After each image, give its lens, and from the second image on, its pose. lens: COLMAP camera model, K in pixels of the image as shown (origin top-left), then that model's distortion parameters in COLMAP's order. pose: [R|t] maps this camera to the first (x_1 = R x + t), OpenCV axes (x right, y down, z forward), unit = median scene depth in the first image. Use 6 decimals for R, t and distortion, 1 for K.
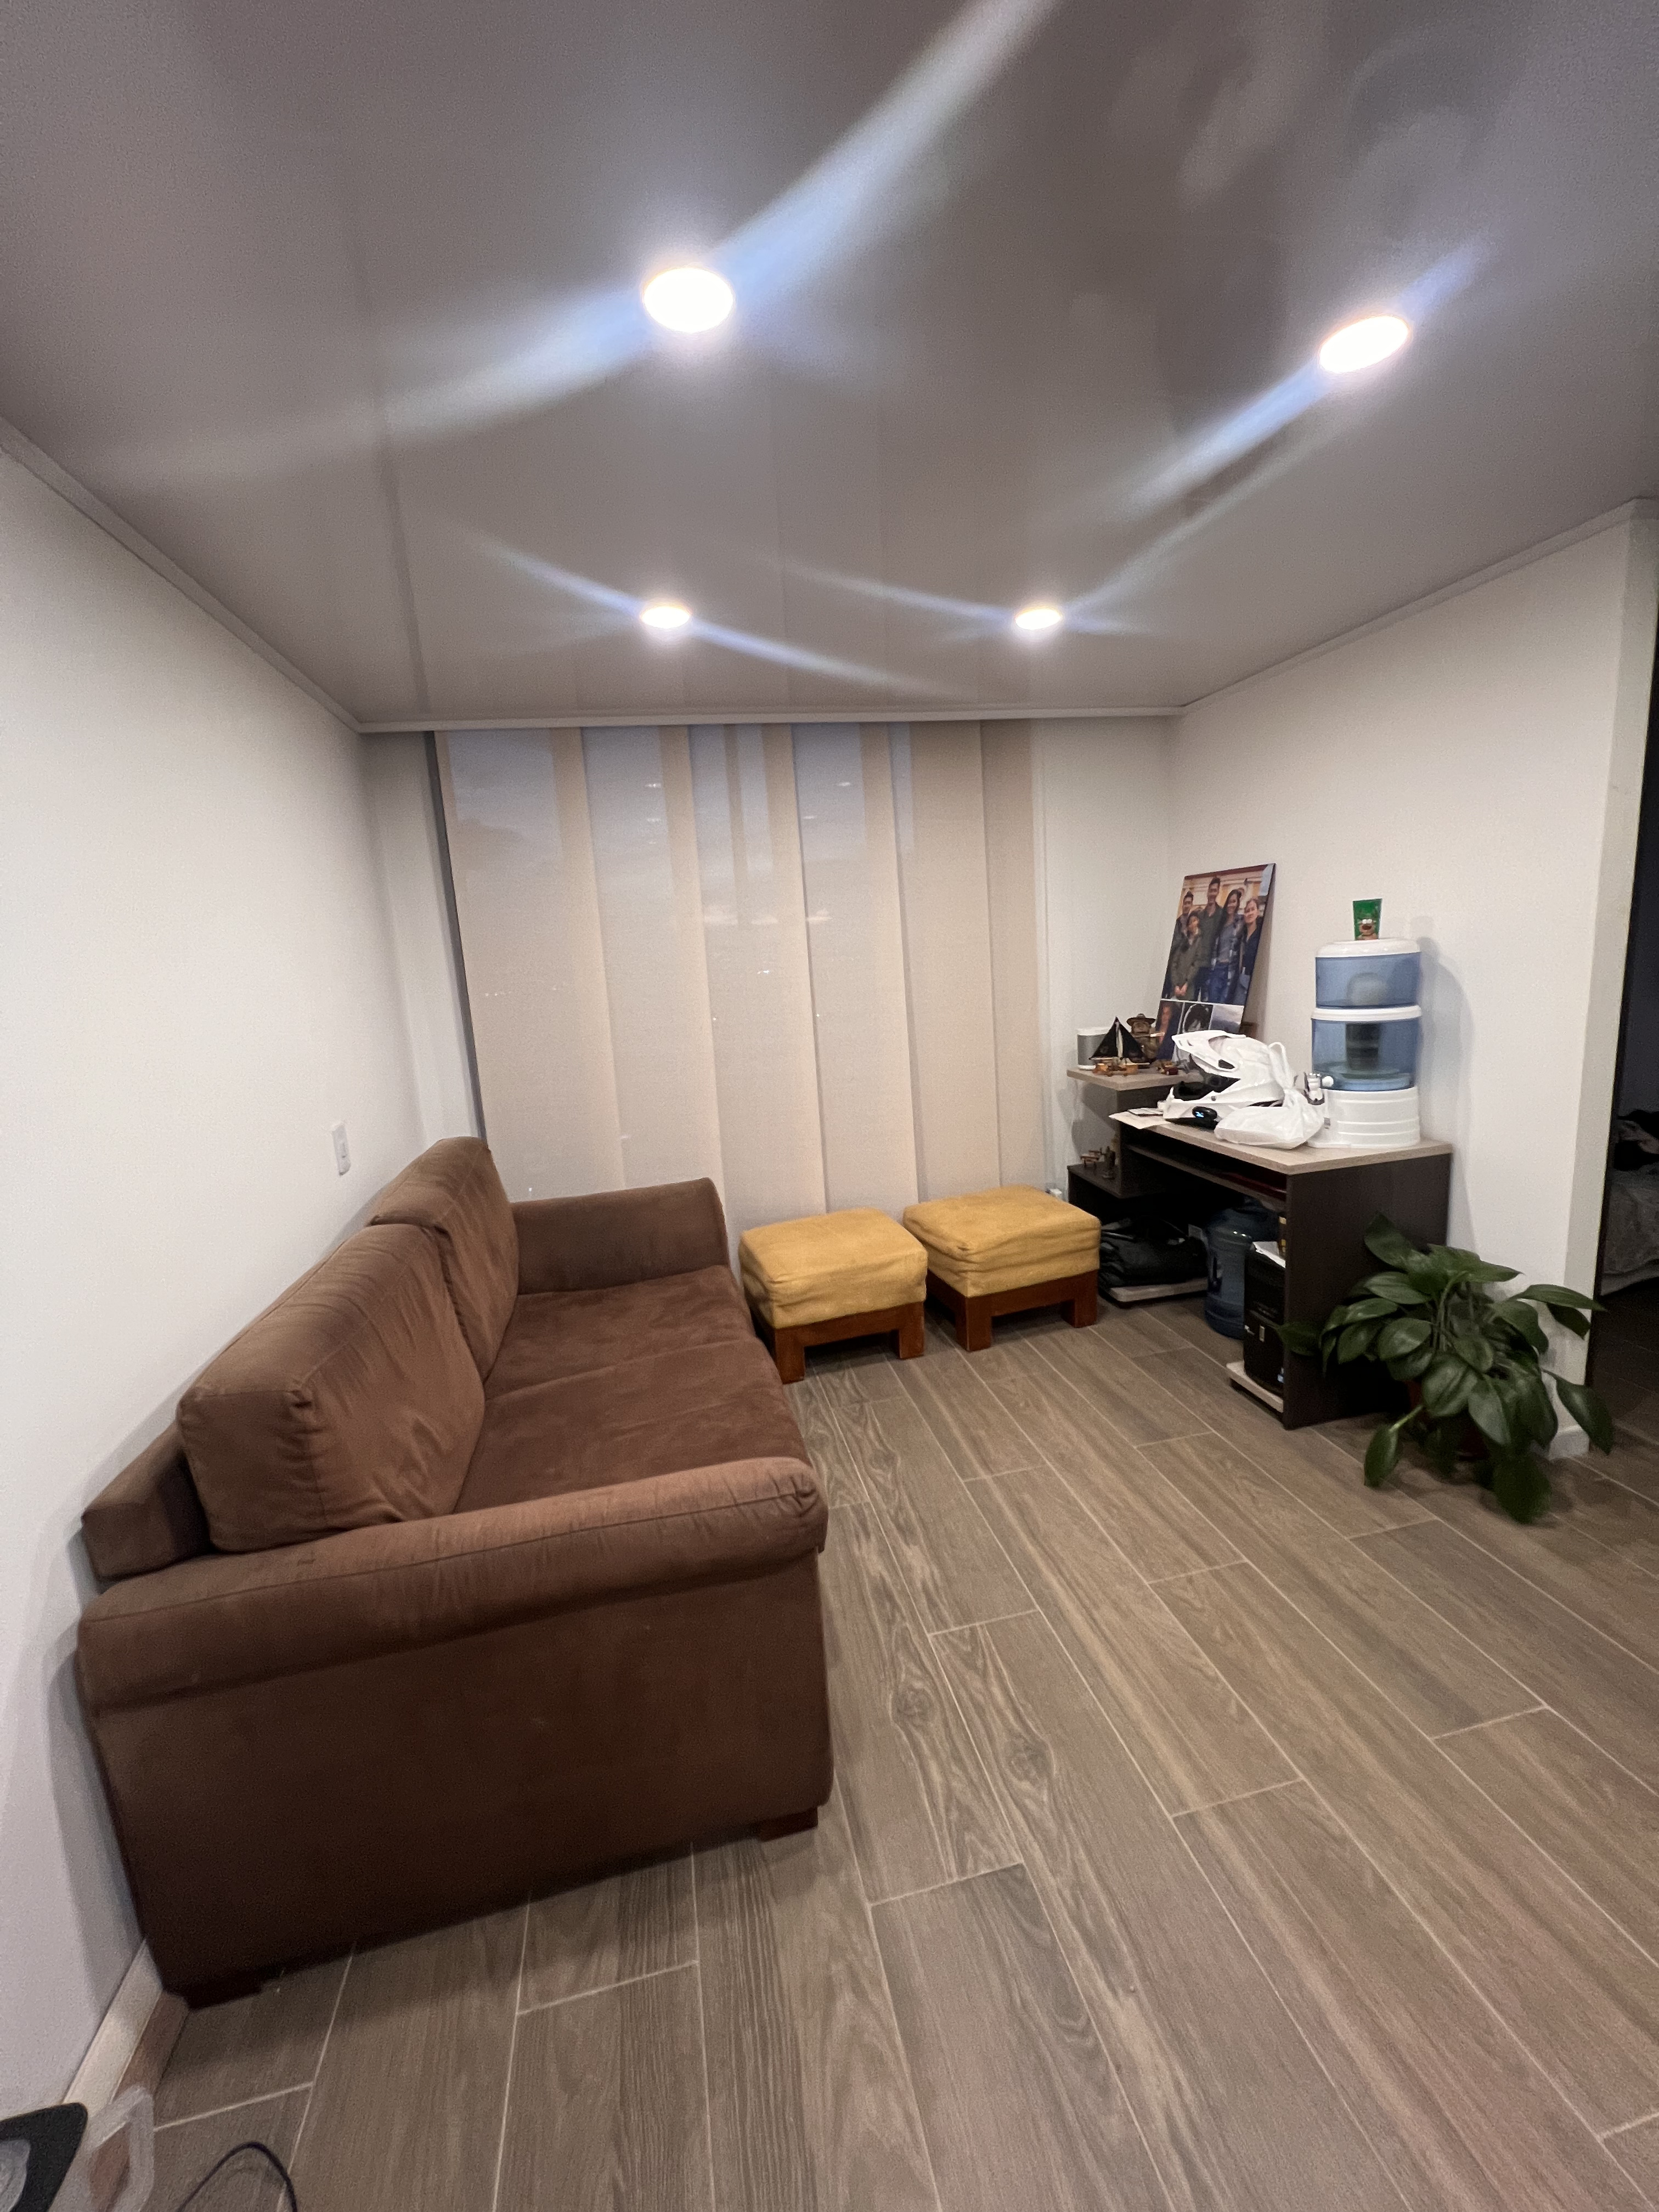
lens RADIAL K [[890.0, 0, 826.1], [0, 890.0, 1102.8], [0, 0, 1]] dist [0.000004, -0.000025]
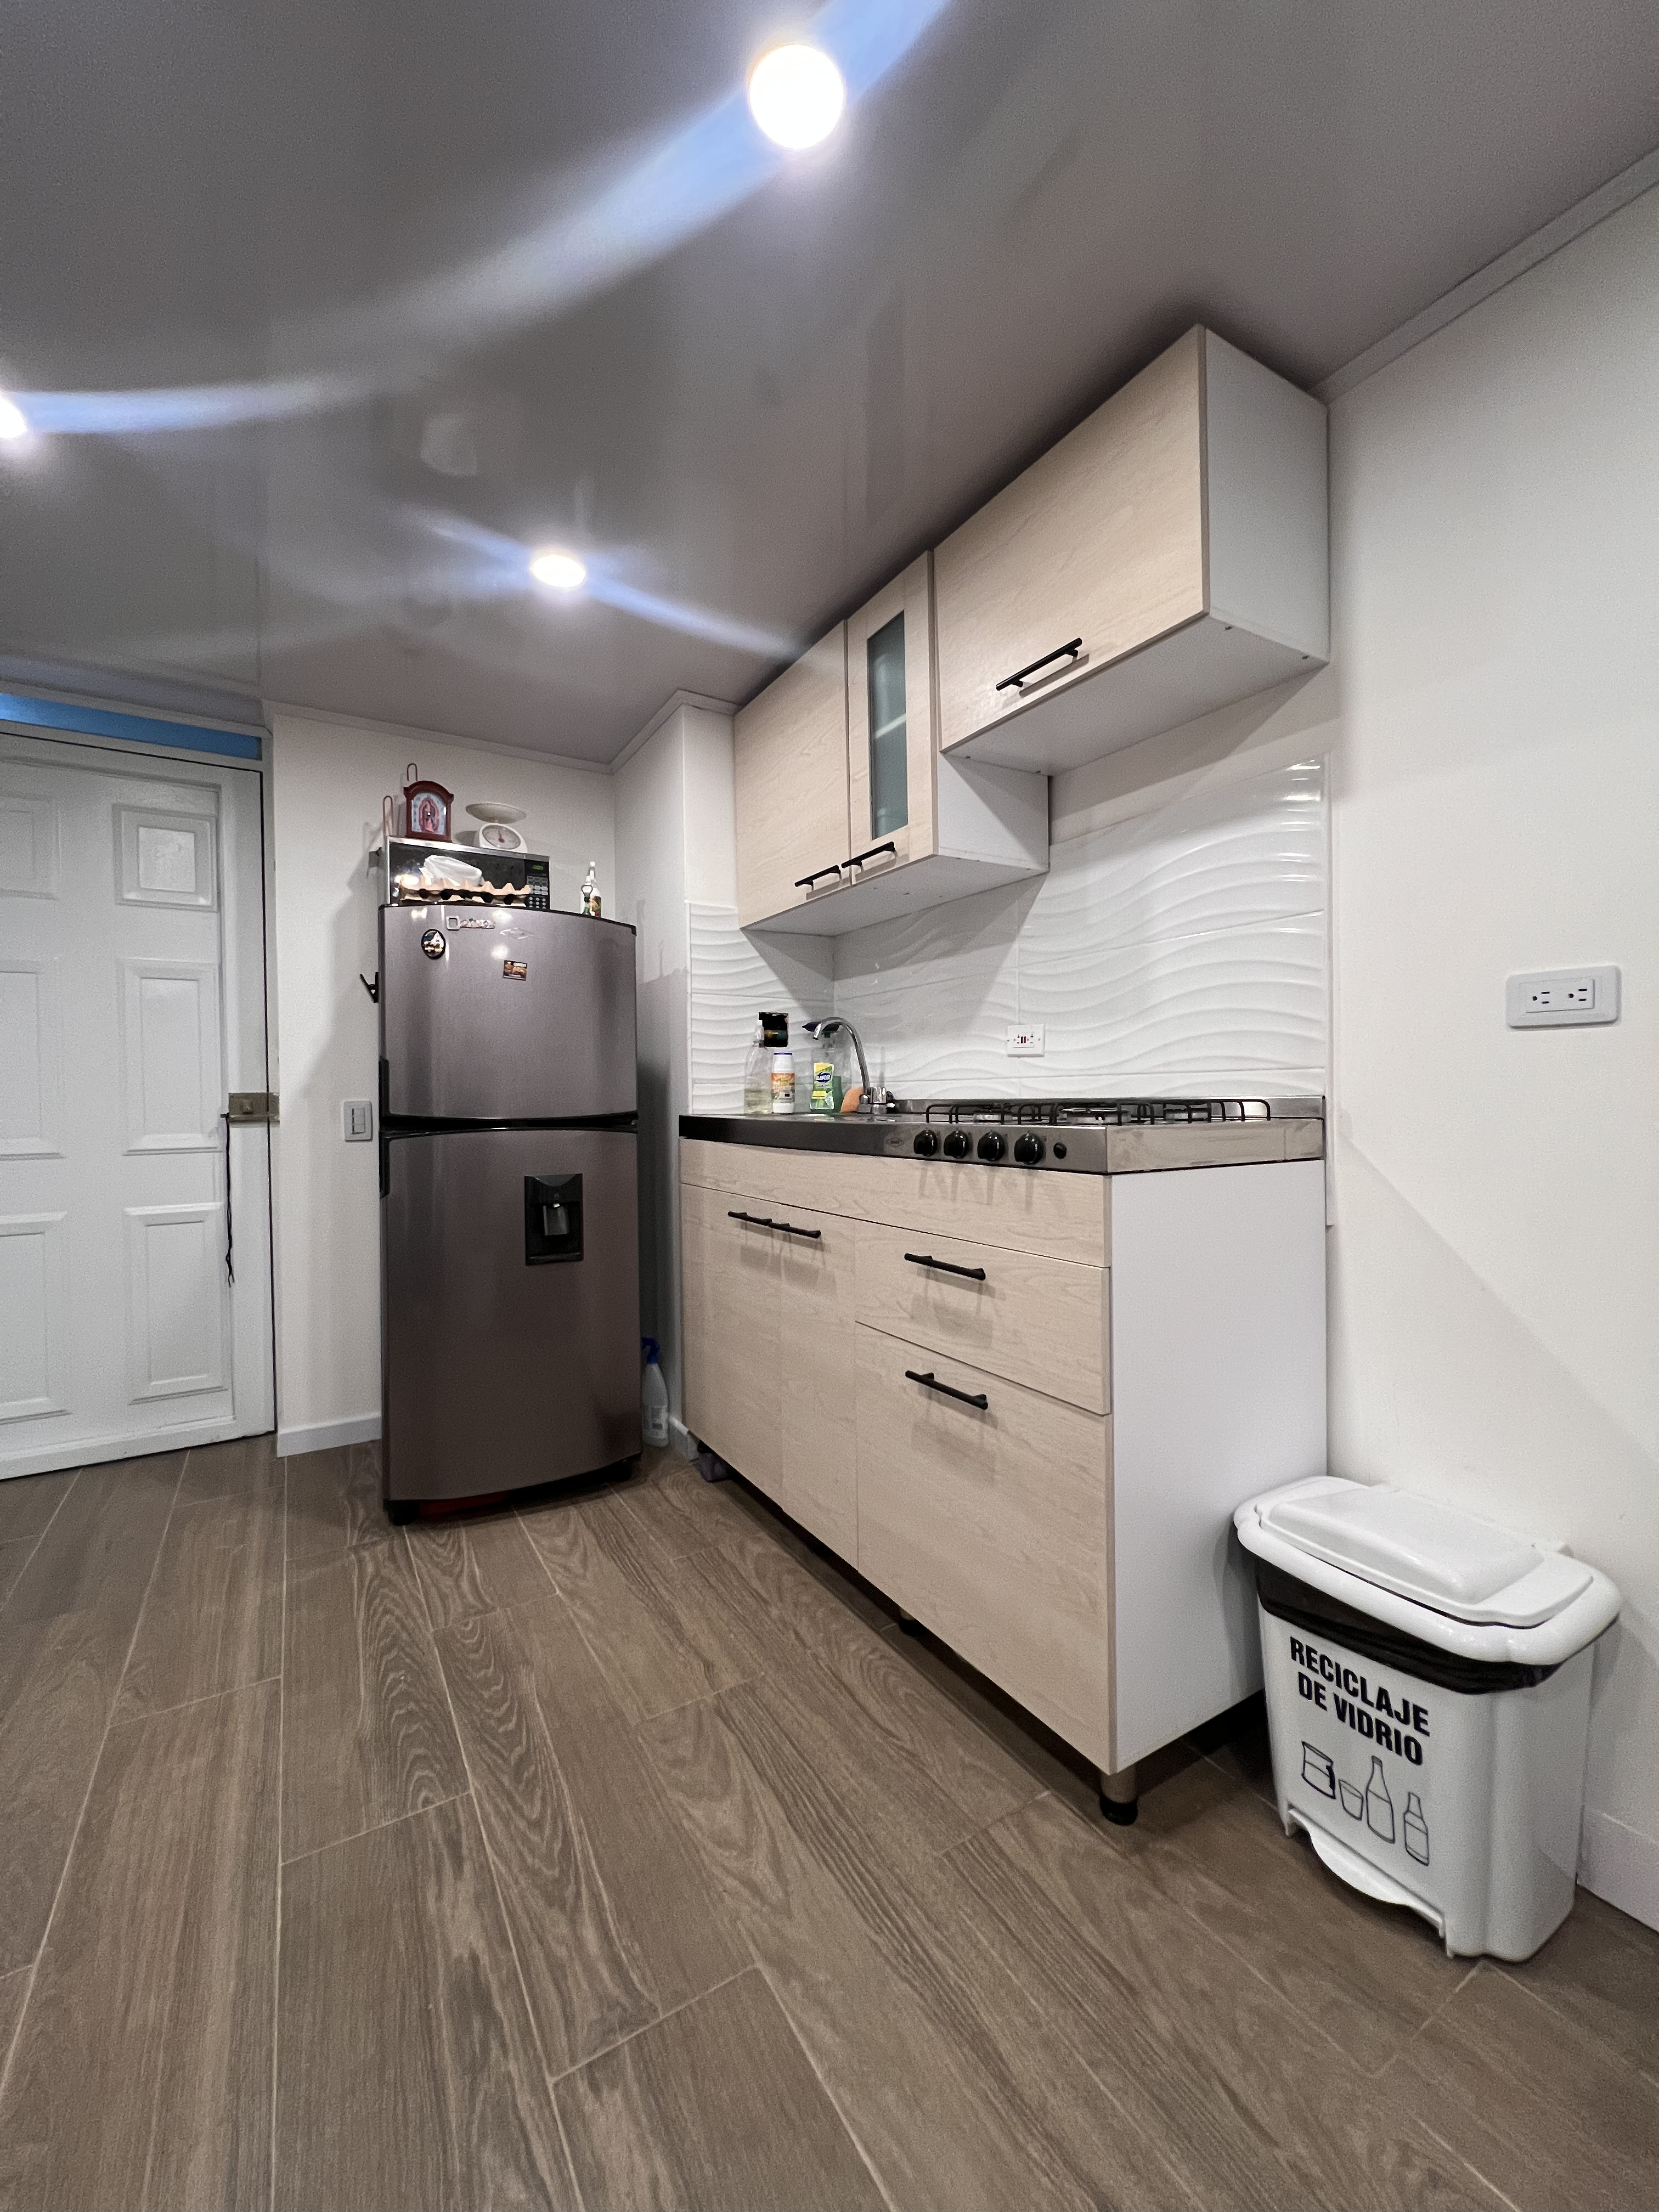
lens RADIAL K [[890.0, 0, 829.2], [0, 890.0, 1107.3], [0, 0, 1]] dist [0.000004, -0.000025]
pose [[-0.943036, 0.070414, -0.325155, 0.154405], [0.003581, 0.979438, 0.201715, -0.022010], [0.332672, 0.189060, -0.923897, 1.291203]]
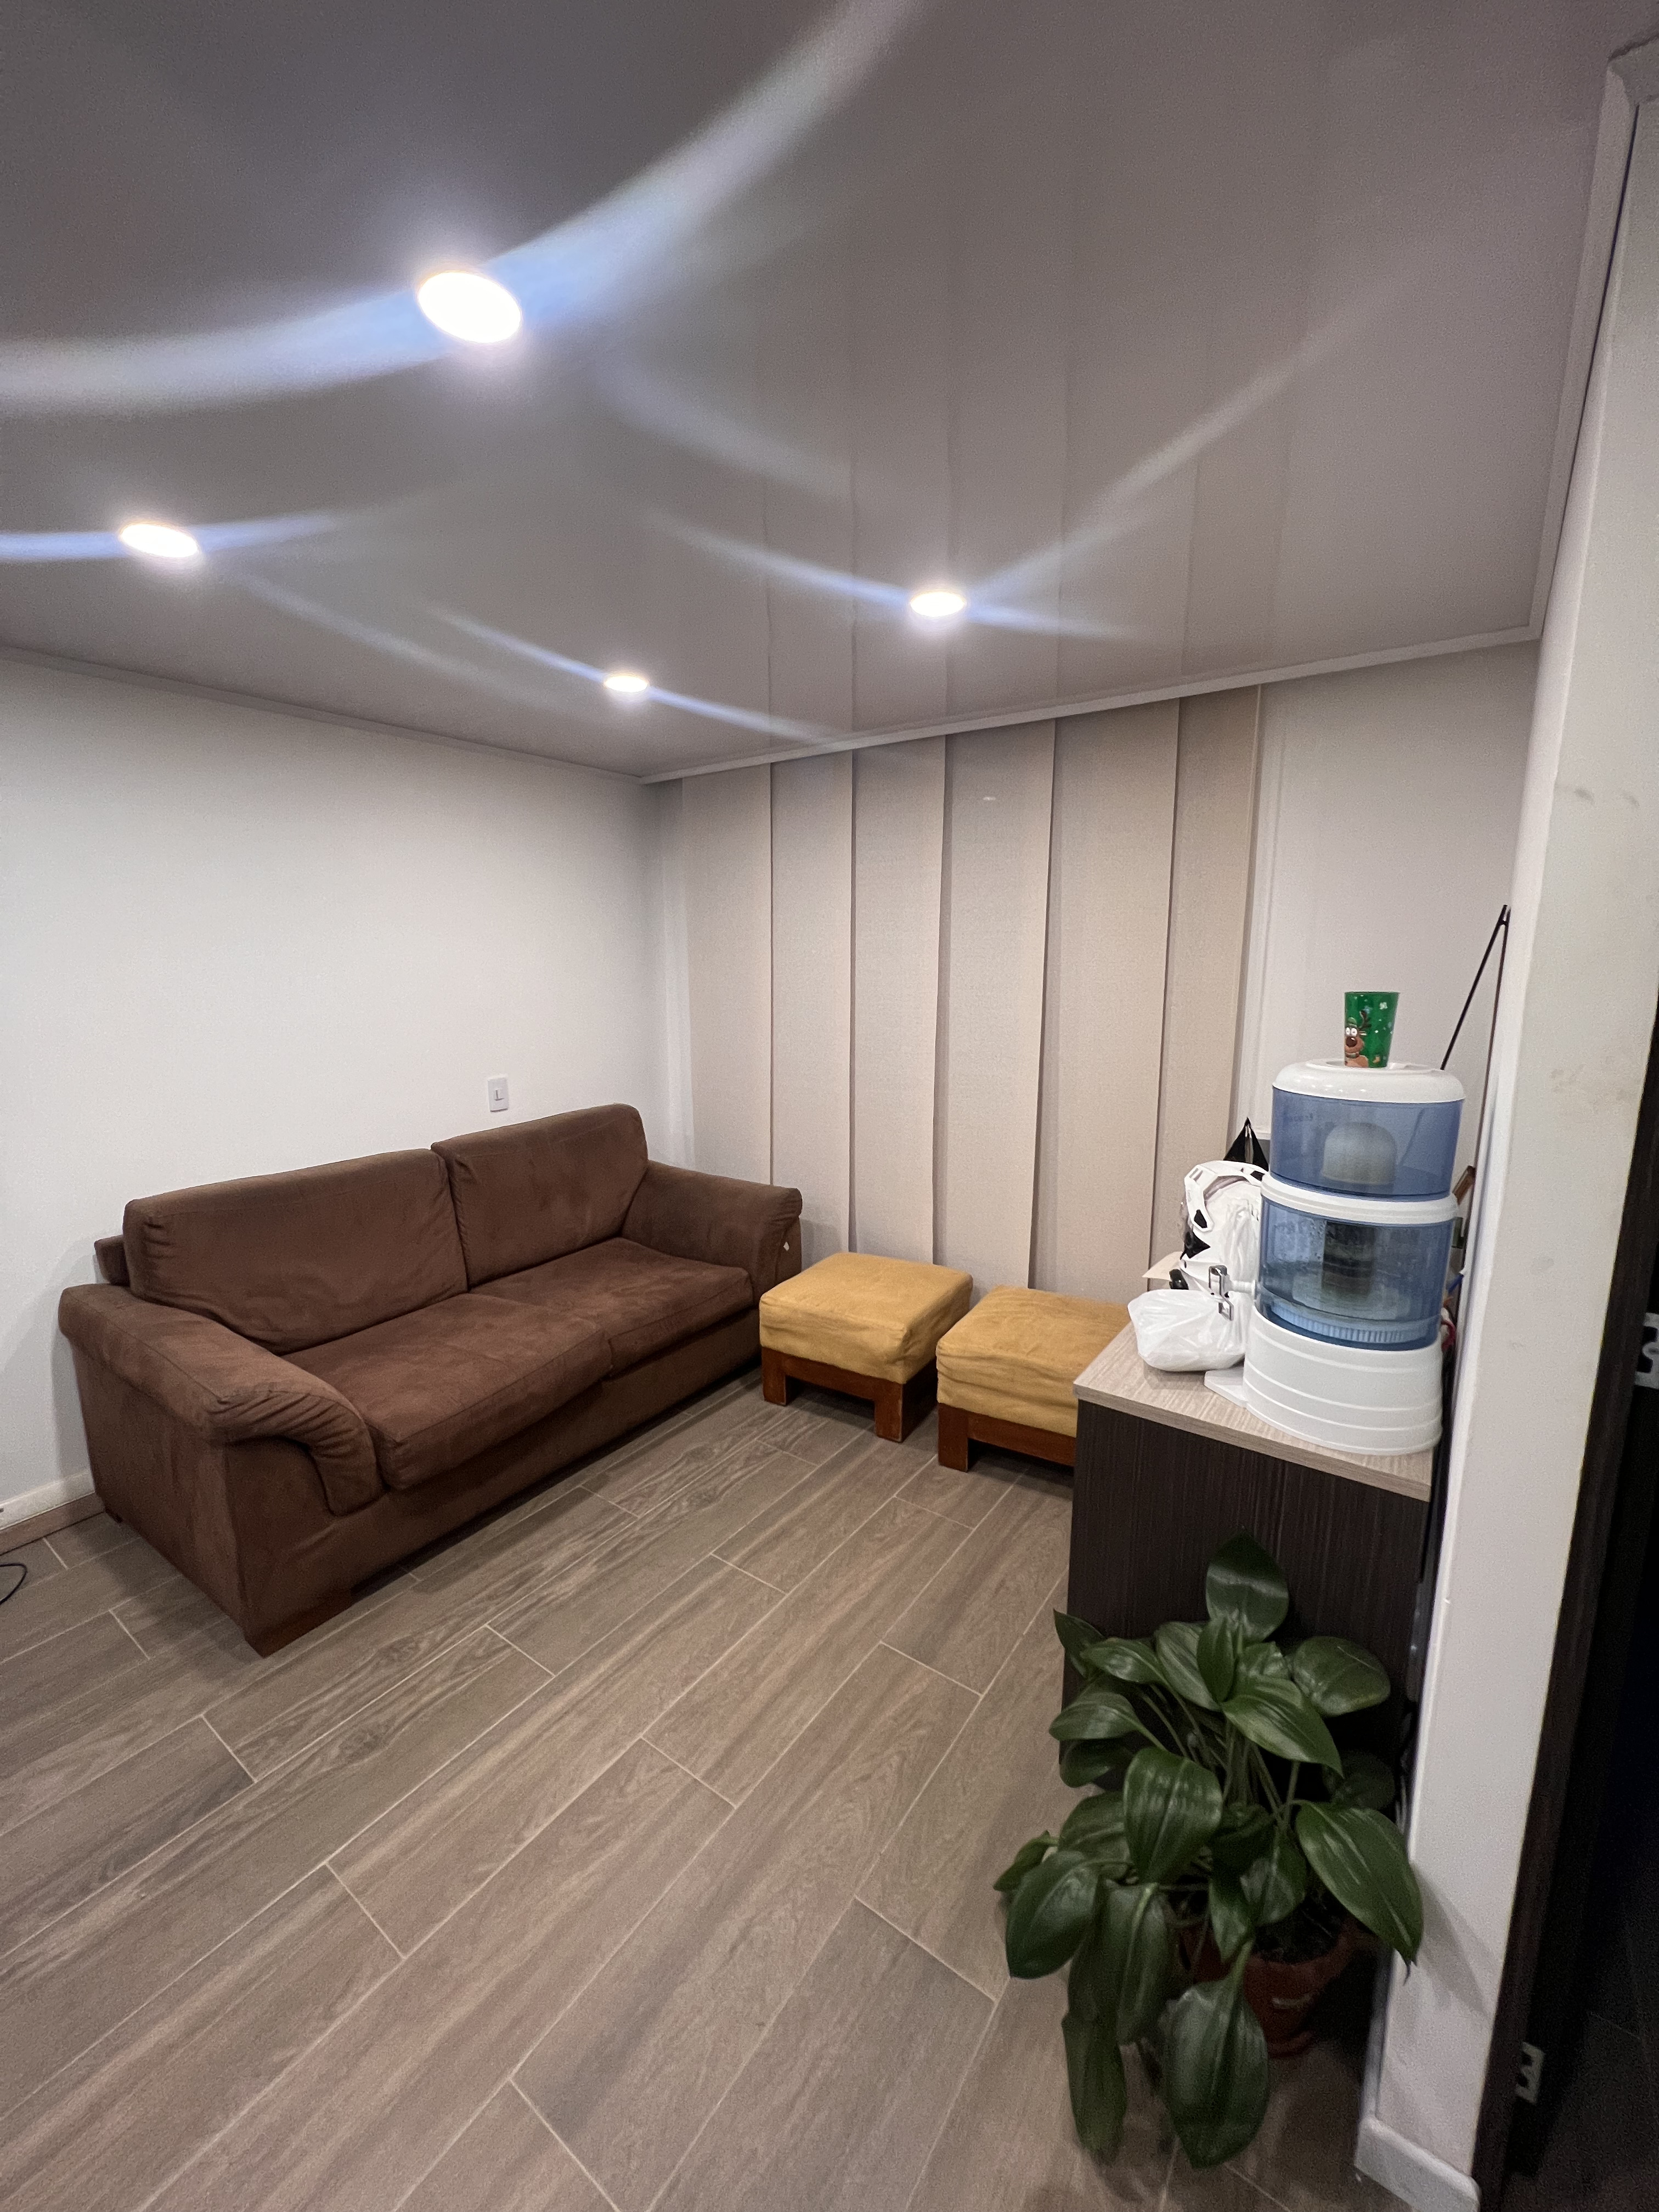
lens RADIAL K [[890.0, 0, 824.4], [0, 890.0, 1102.4], [0, 0, 1]] dist [0.000004, -0.000025]
pose [[0.667368, 0.191029, -0.719811, 1.158650], [-0.172023, 0.979945, 0.100575, -0.234551], [0.724588, 0.056704, 0.686845, 0.561891]]
